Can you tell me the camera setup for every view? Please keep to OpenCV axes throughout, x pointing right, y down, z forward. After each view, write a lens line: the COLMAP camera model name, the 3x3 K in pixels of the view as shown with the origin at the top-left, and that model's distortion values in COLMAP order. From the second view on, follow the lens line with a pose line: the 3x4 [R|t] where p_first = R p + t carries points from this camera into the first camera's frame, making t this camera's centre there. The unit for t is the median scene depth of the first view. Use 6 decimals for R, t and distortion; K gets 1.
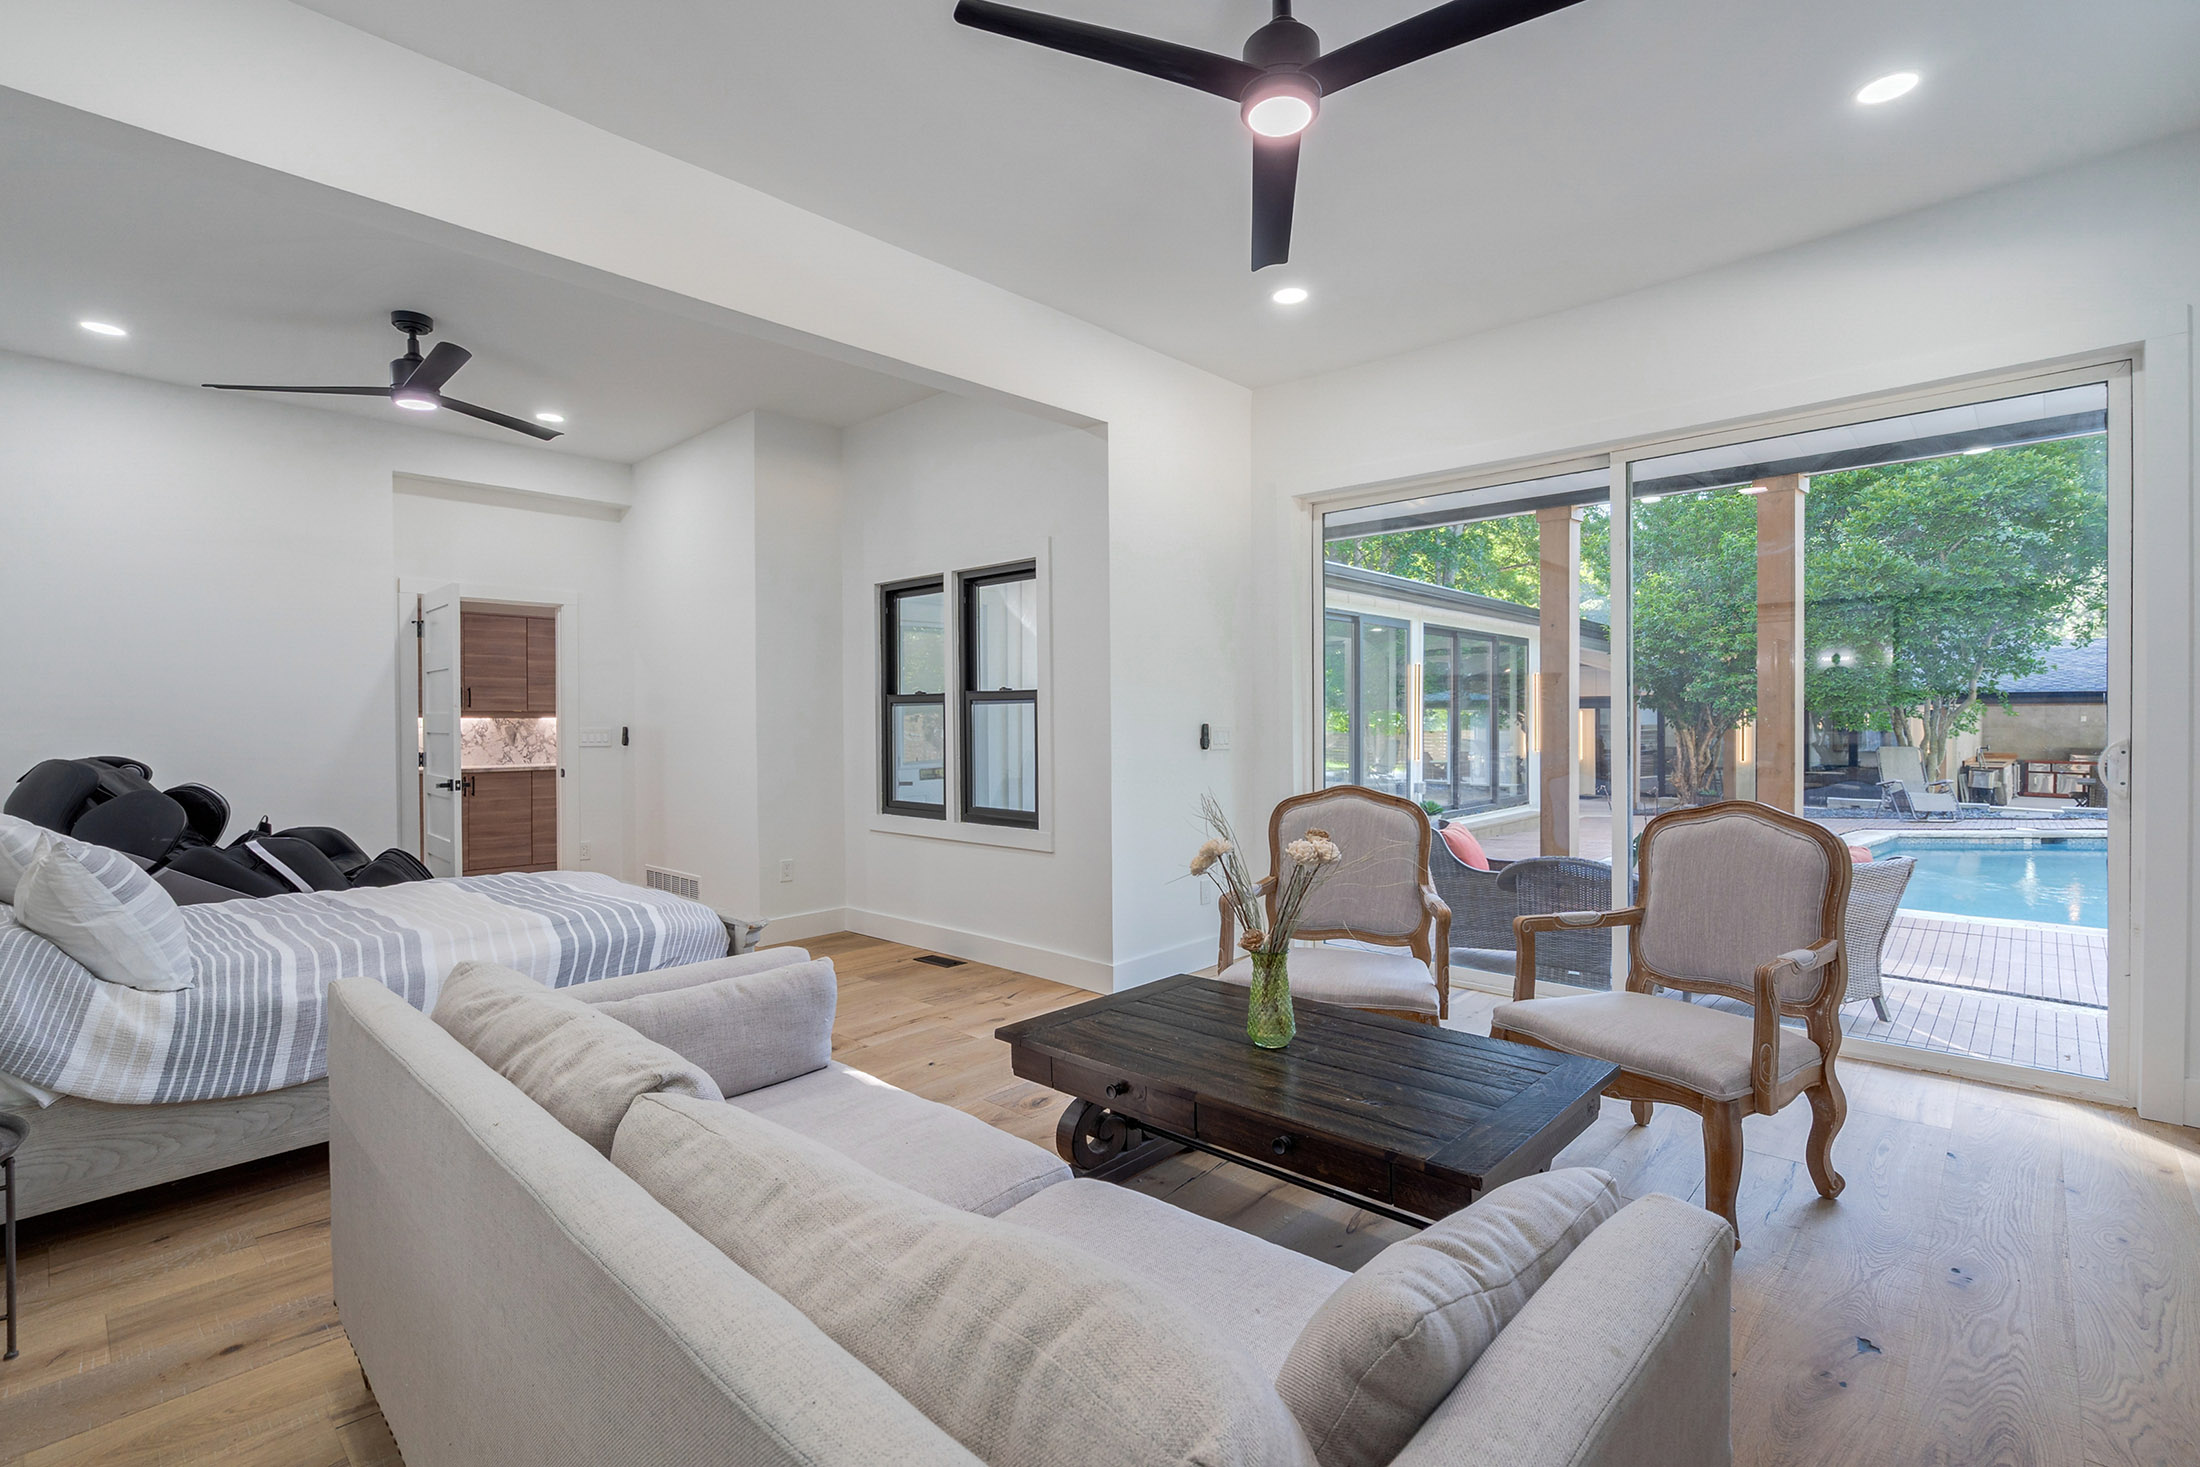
lens RADIAL K [[996.5, 0, 1091.5], [0, 996.5, 729.9], [0, 0, 1]] dist [-0.017897, 0.005020]
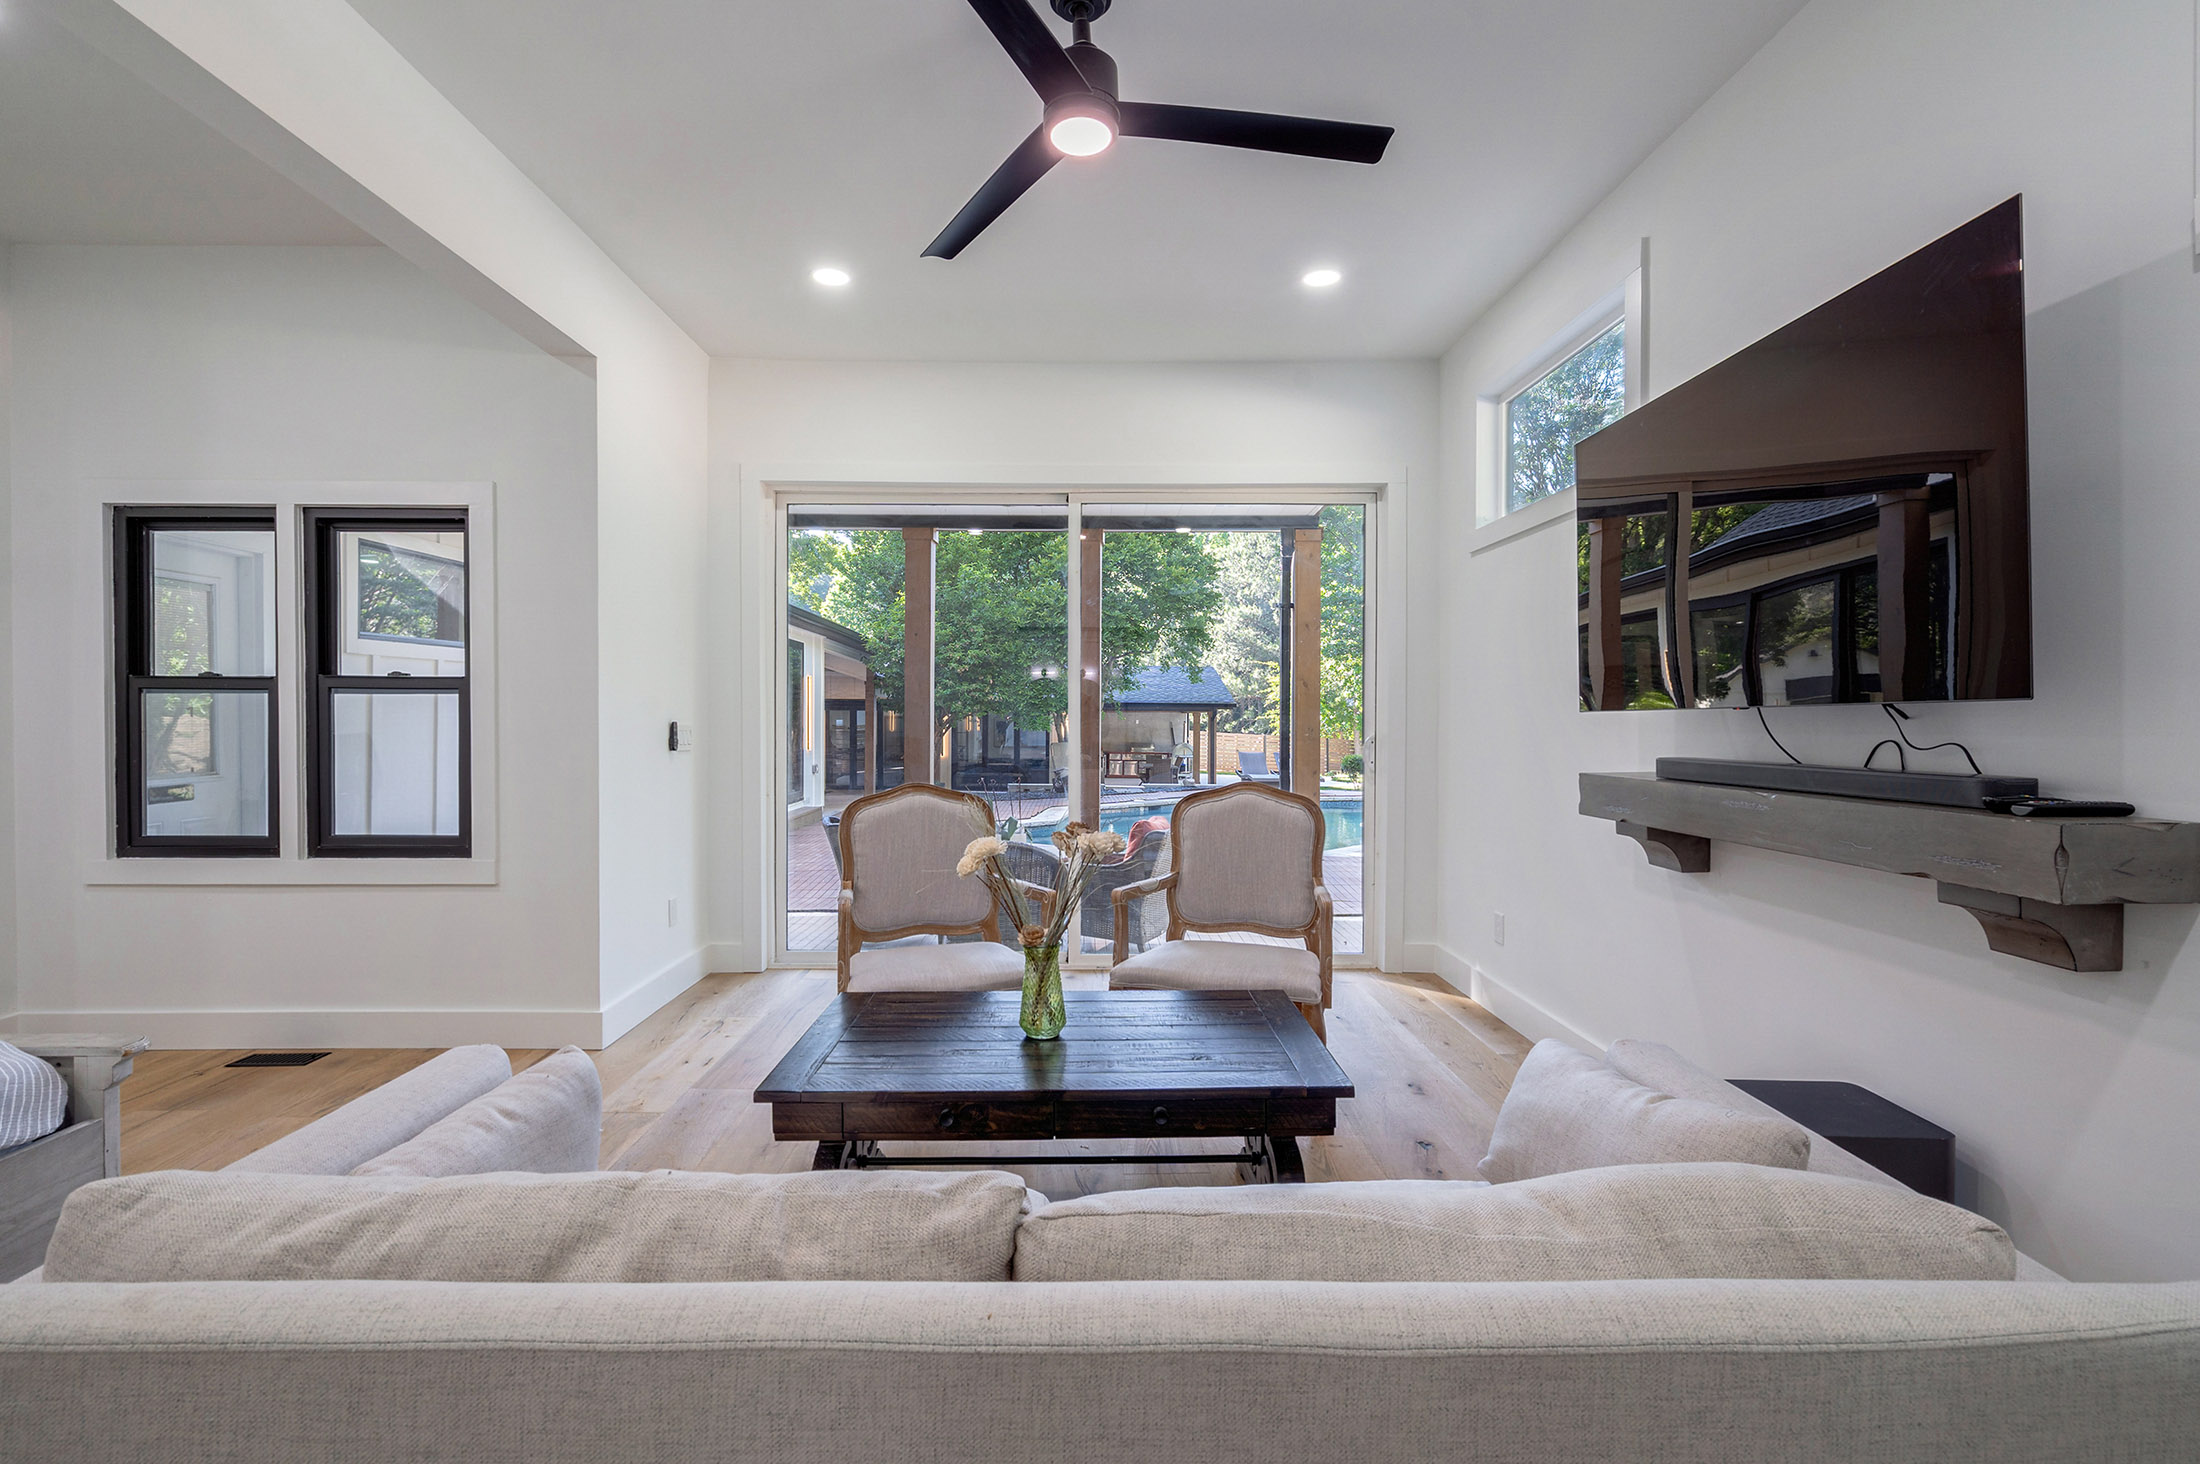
lens RADIAL K [[996.5, 0, 1091.5], [0, 996.5, 728.4], [0, 0, 1]] dist [-0.017897, 0.005020]
pose [[0.716251, 0.000715, 0.697843, -0.222900], [0.001114, 0.999997, -0.002169, 0.001755], [-0.697842, 0.002331, 0.716248, 0.104284]]
